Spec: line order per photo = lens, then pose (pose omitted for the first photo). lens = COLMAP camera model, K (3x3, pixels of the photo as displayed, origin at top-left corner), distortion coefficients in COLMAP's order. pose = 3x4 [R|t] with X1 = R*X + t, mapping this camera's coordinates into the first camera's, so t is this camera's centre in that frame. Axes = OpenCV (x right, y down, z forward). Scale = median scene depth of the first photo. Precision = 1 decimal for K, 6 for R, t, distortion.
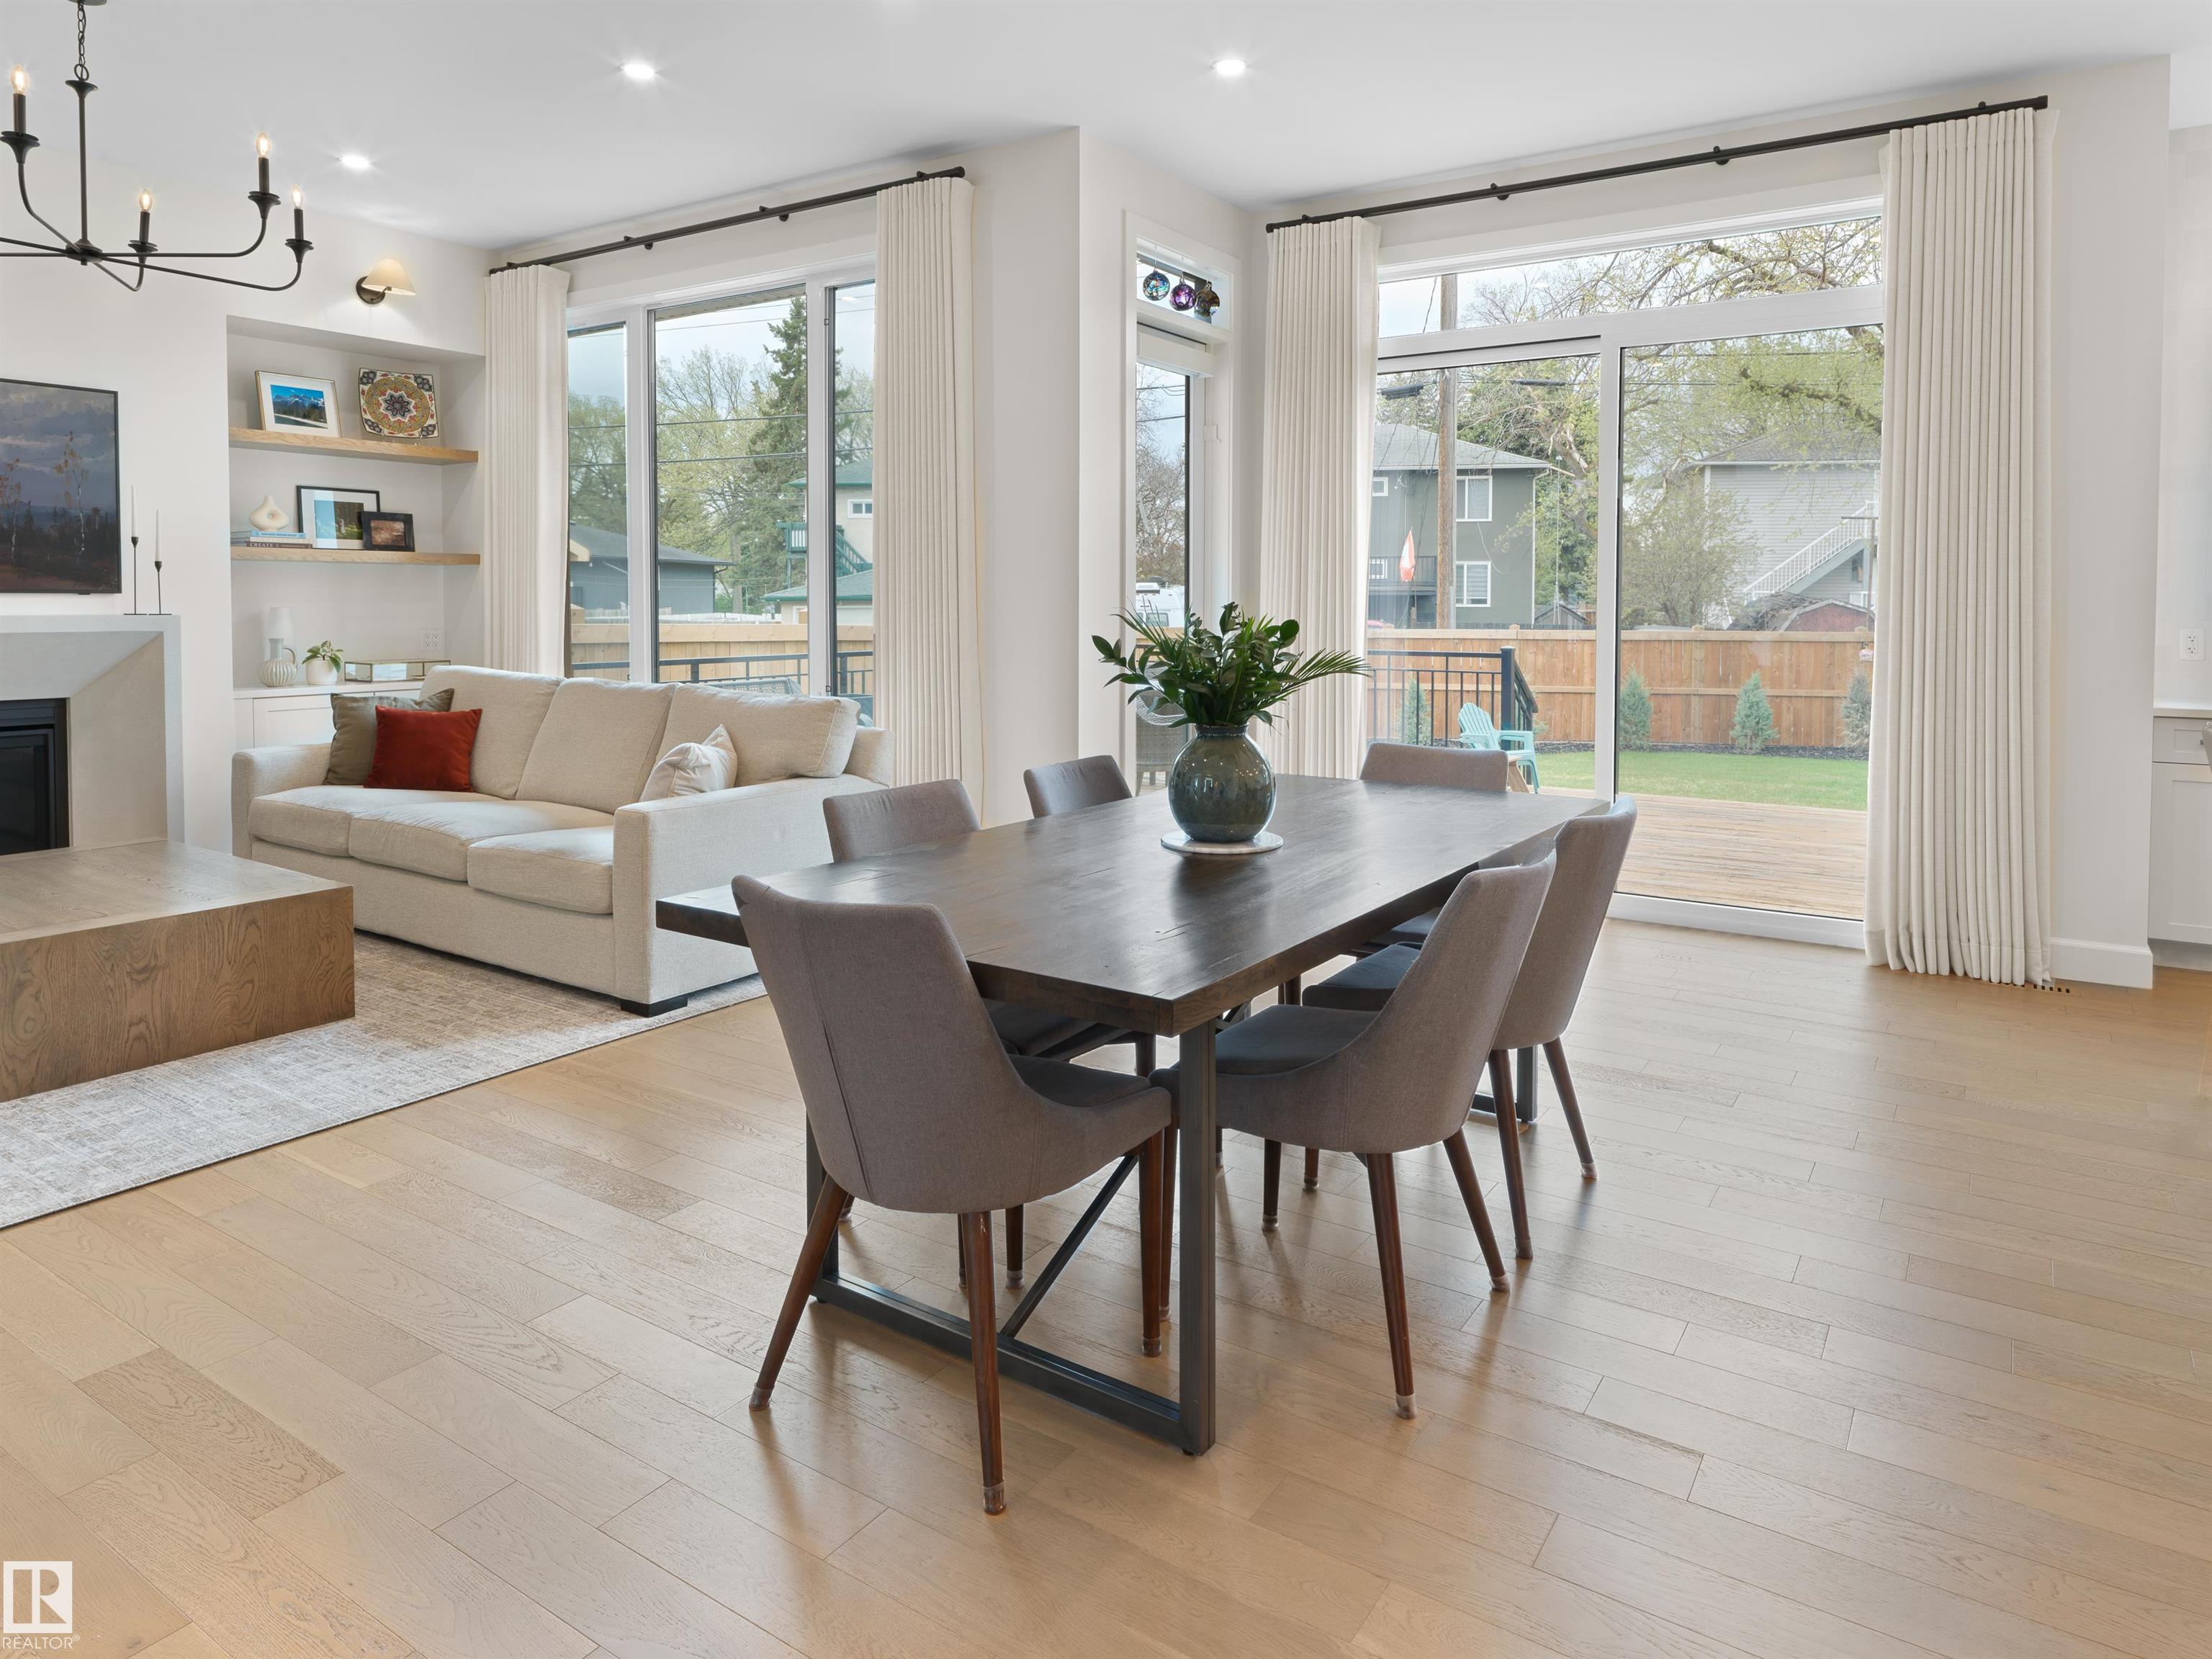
lens RADIAL K [[1339.1, 0, 1111.1], [0, 1339.1, 821.2], [0, 0, 1]] dist [0.002978, 0.002504]
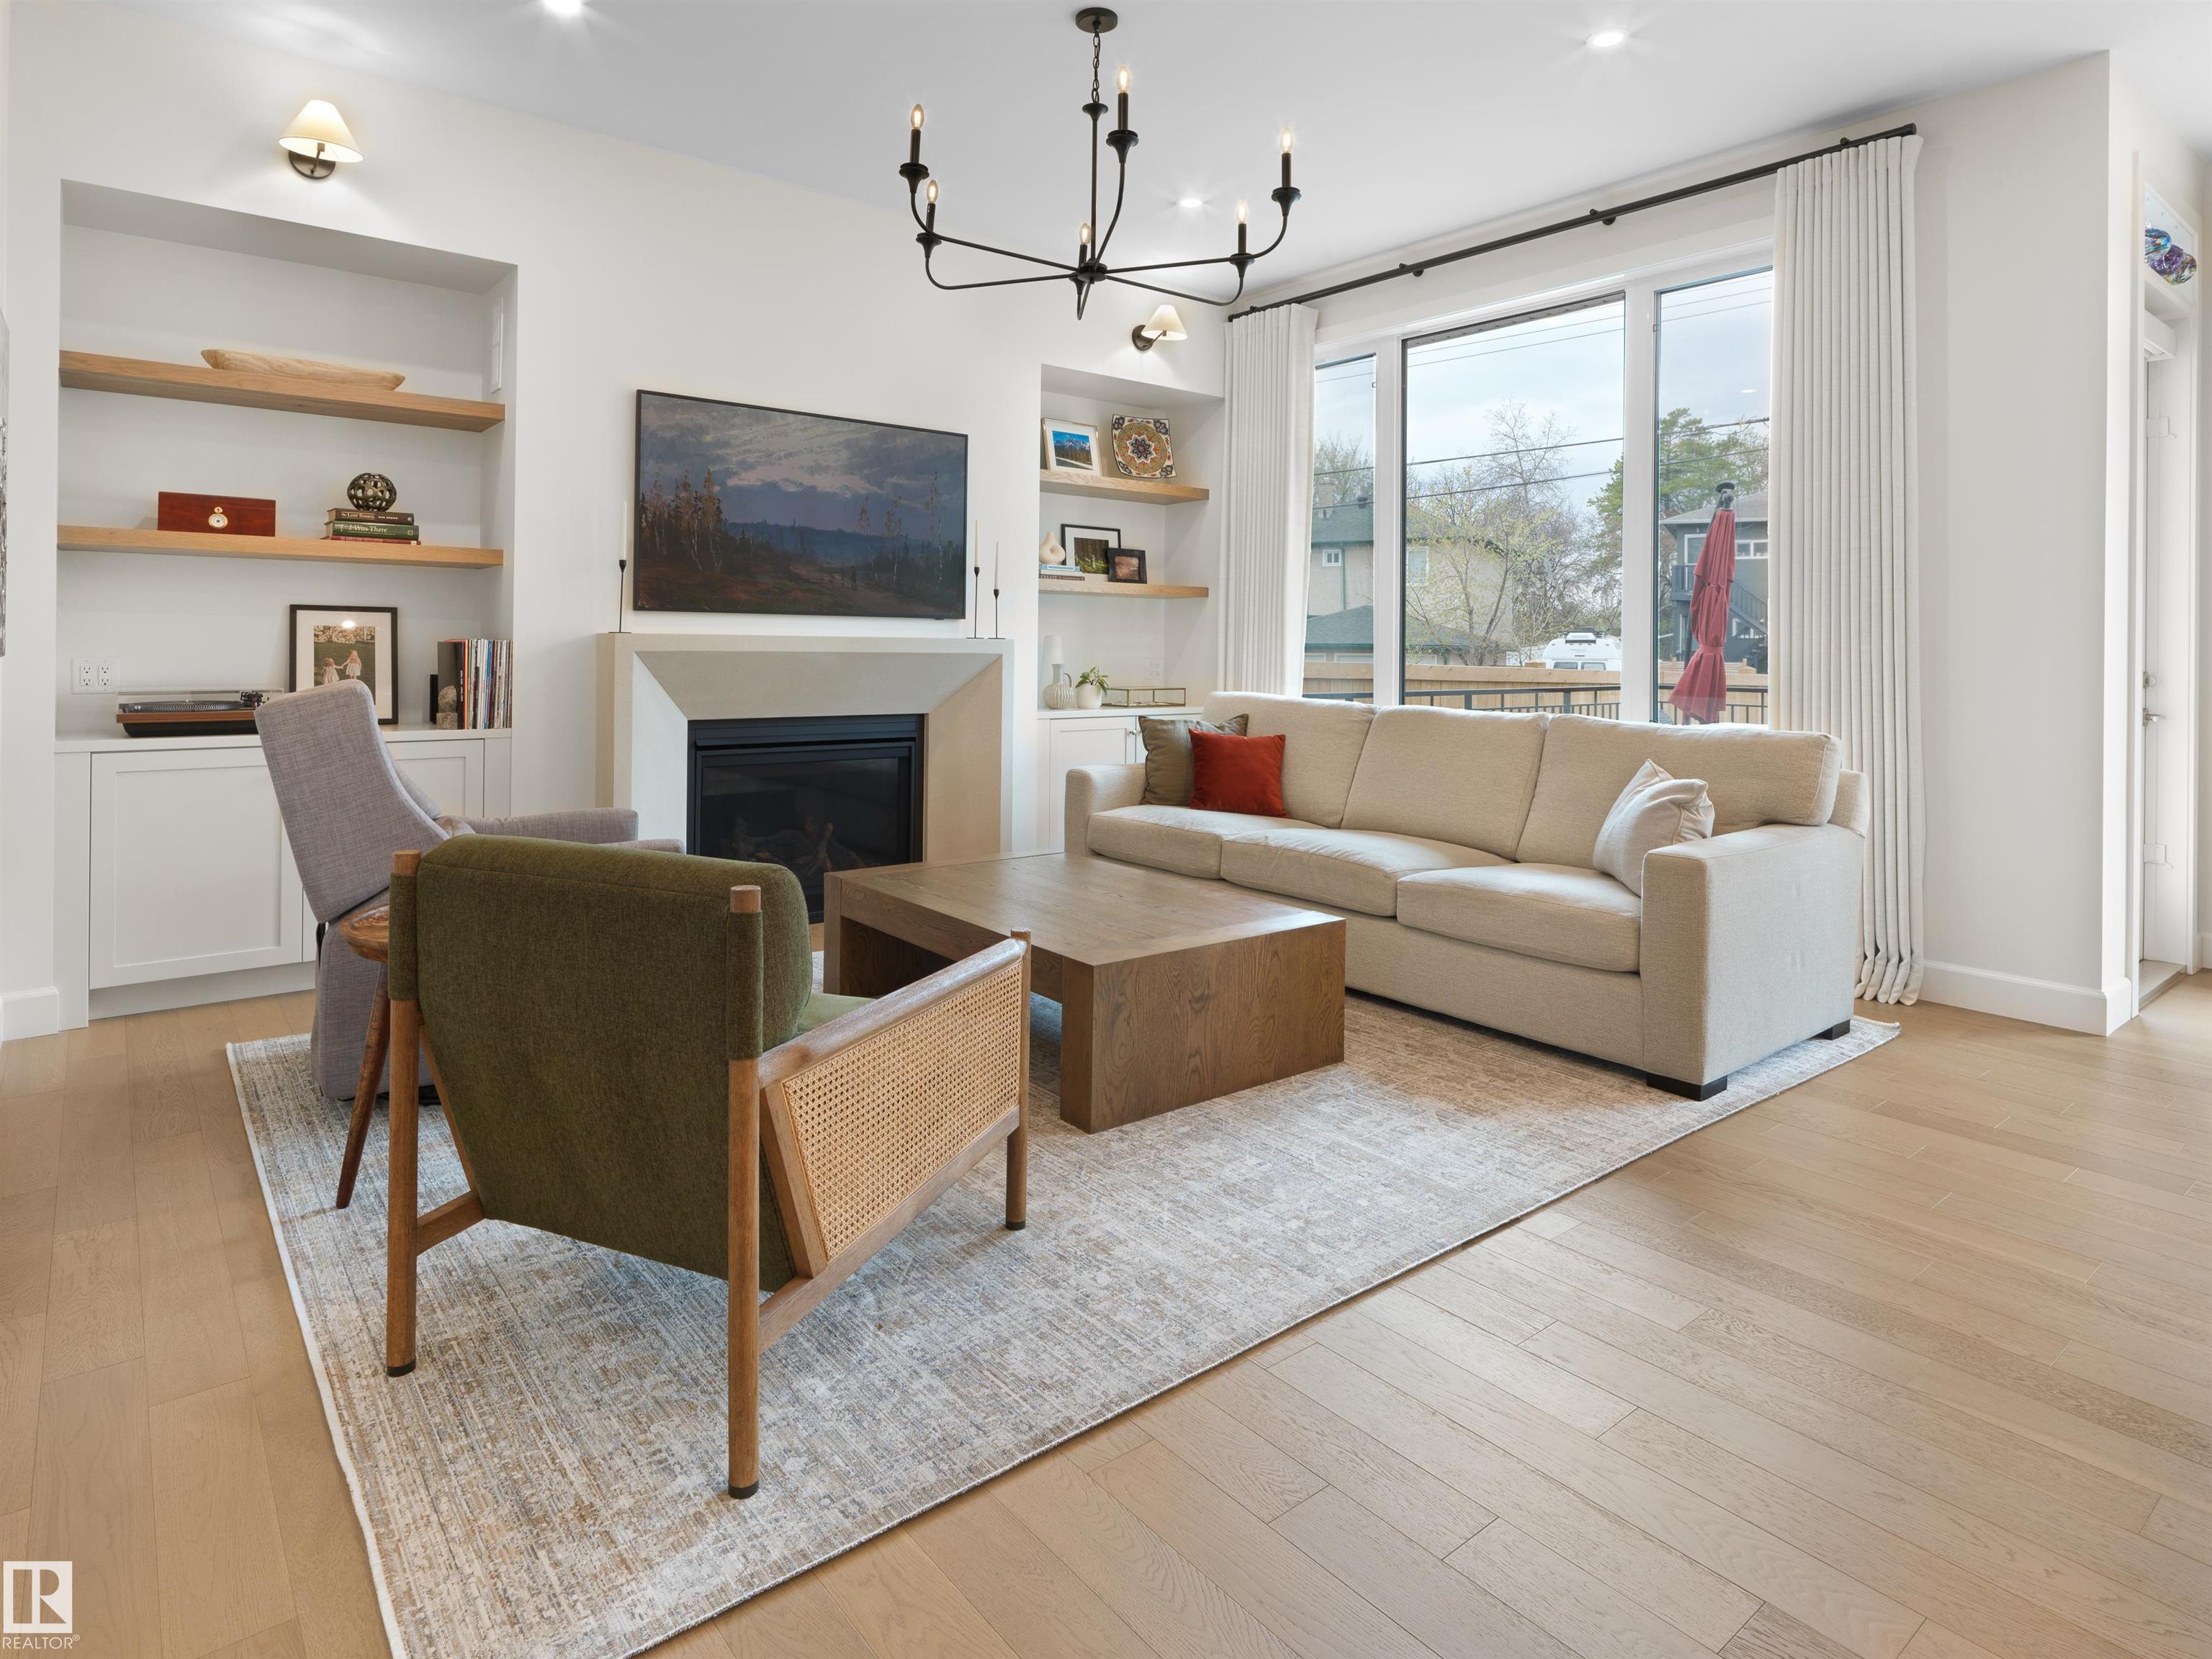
lens RADIAL K [[1222.6, 0, 1106.0], [0, 1222.6, 829.5], [0, 0, 1]] dist [0.004897, 0.000259]
pose [[0.952065, 0.052815, -0.301303, -0.321177], [-0.058281, 0.998258, -0.009175, 0.002493], [0.300294, 0.026295, 0.953484, 0.096550]]
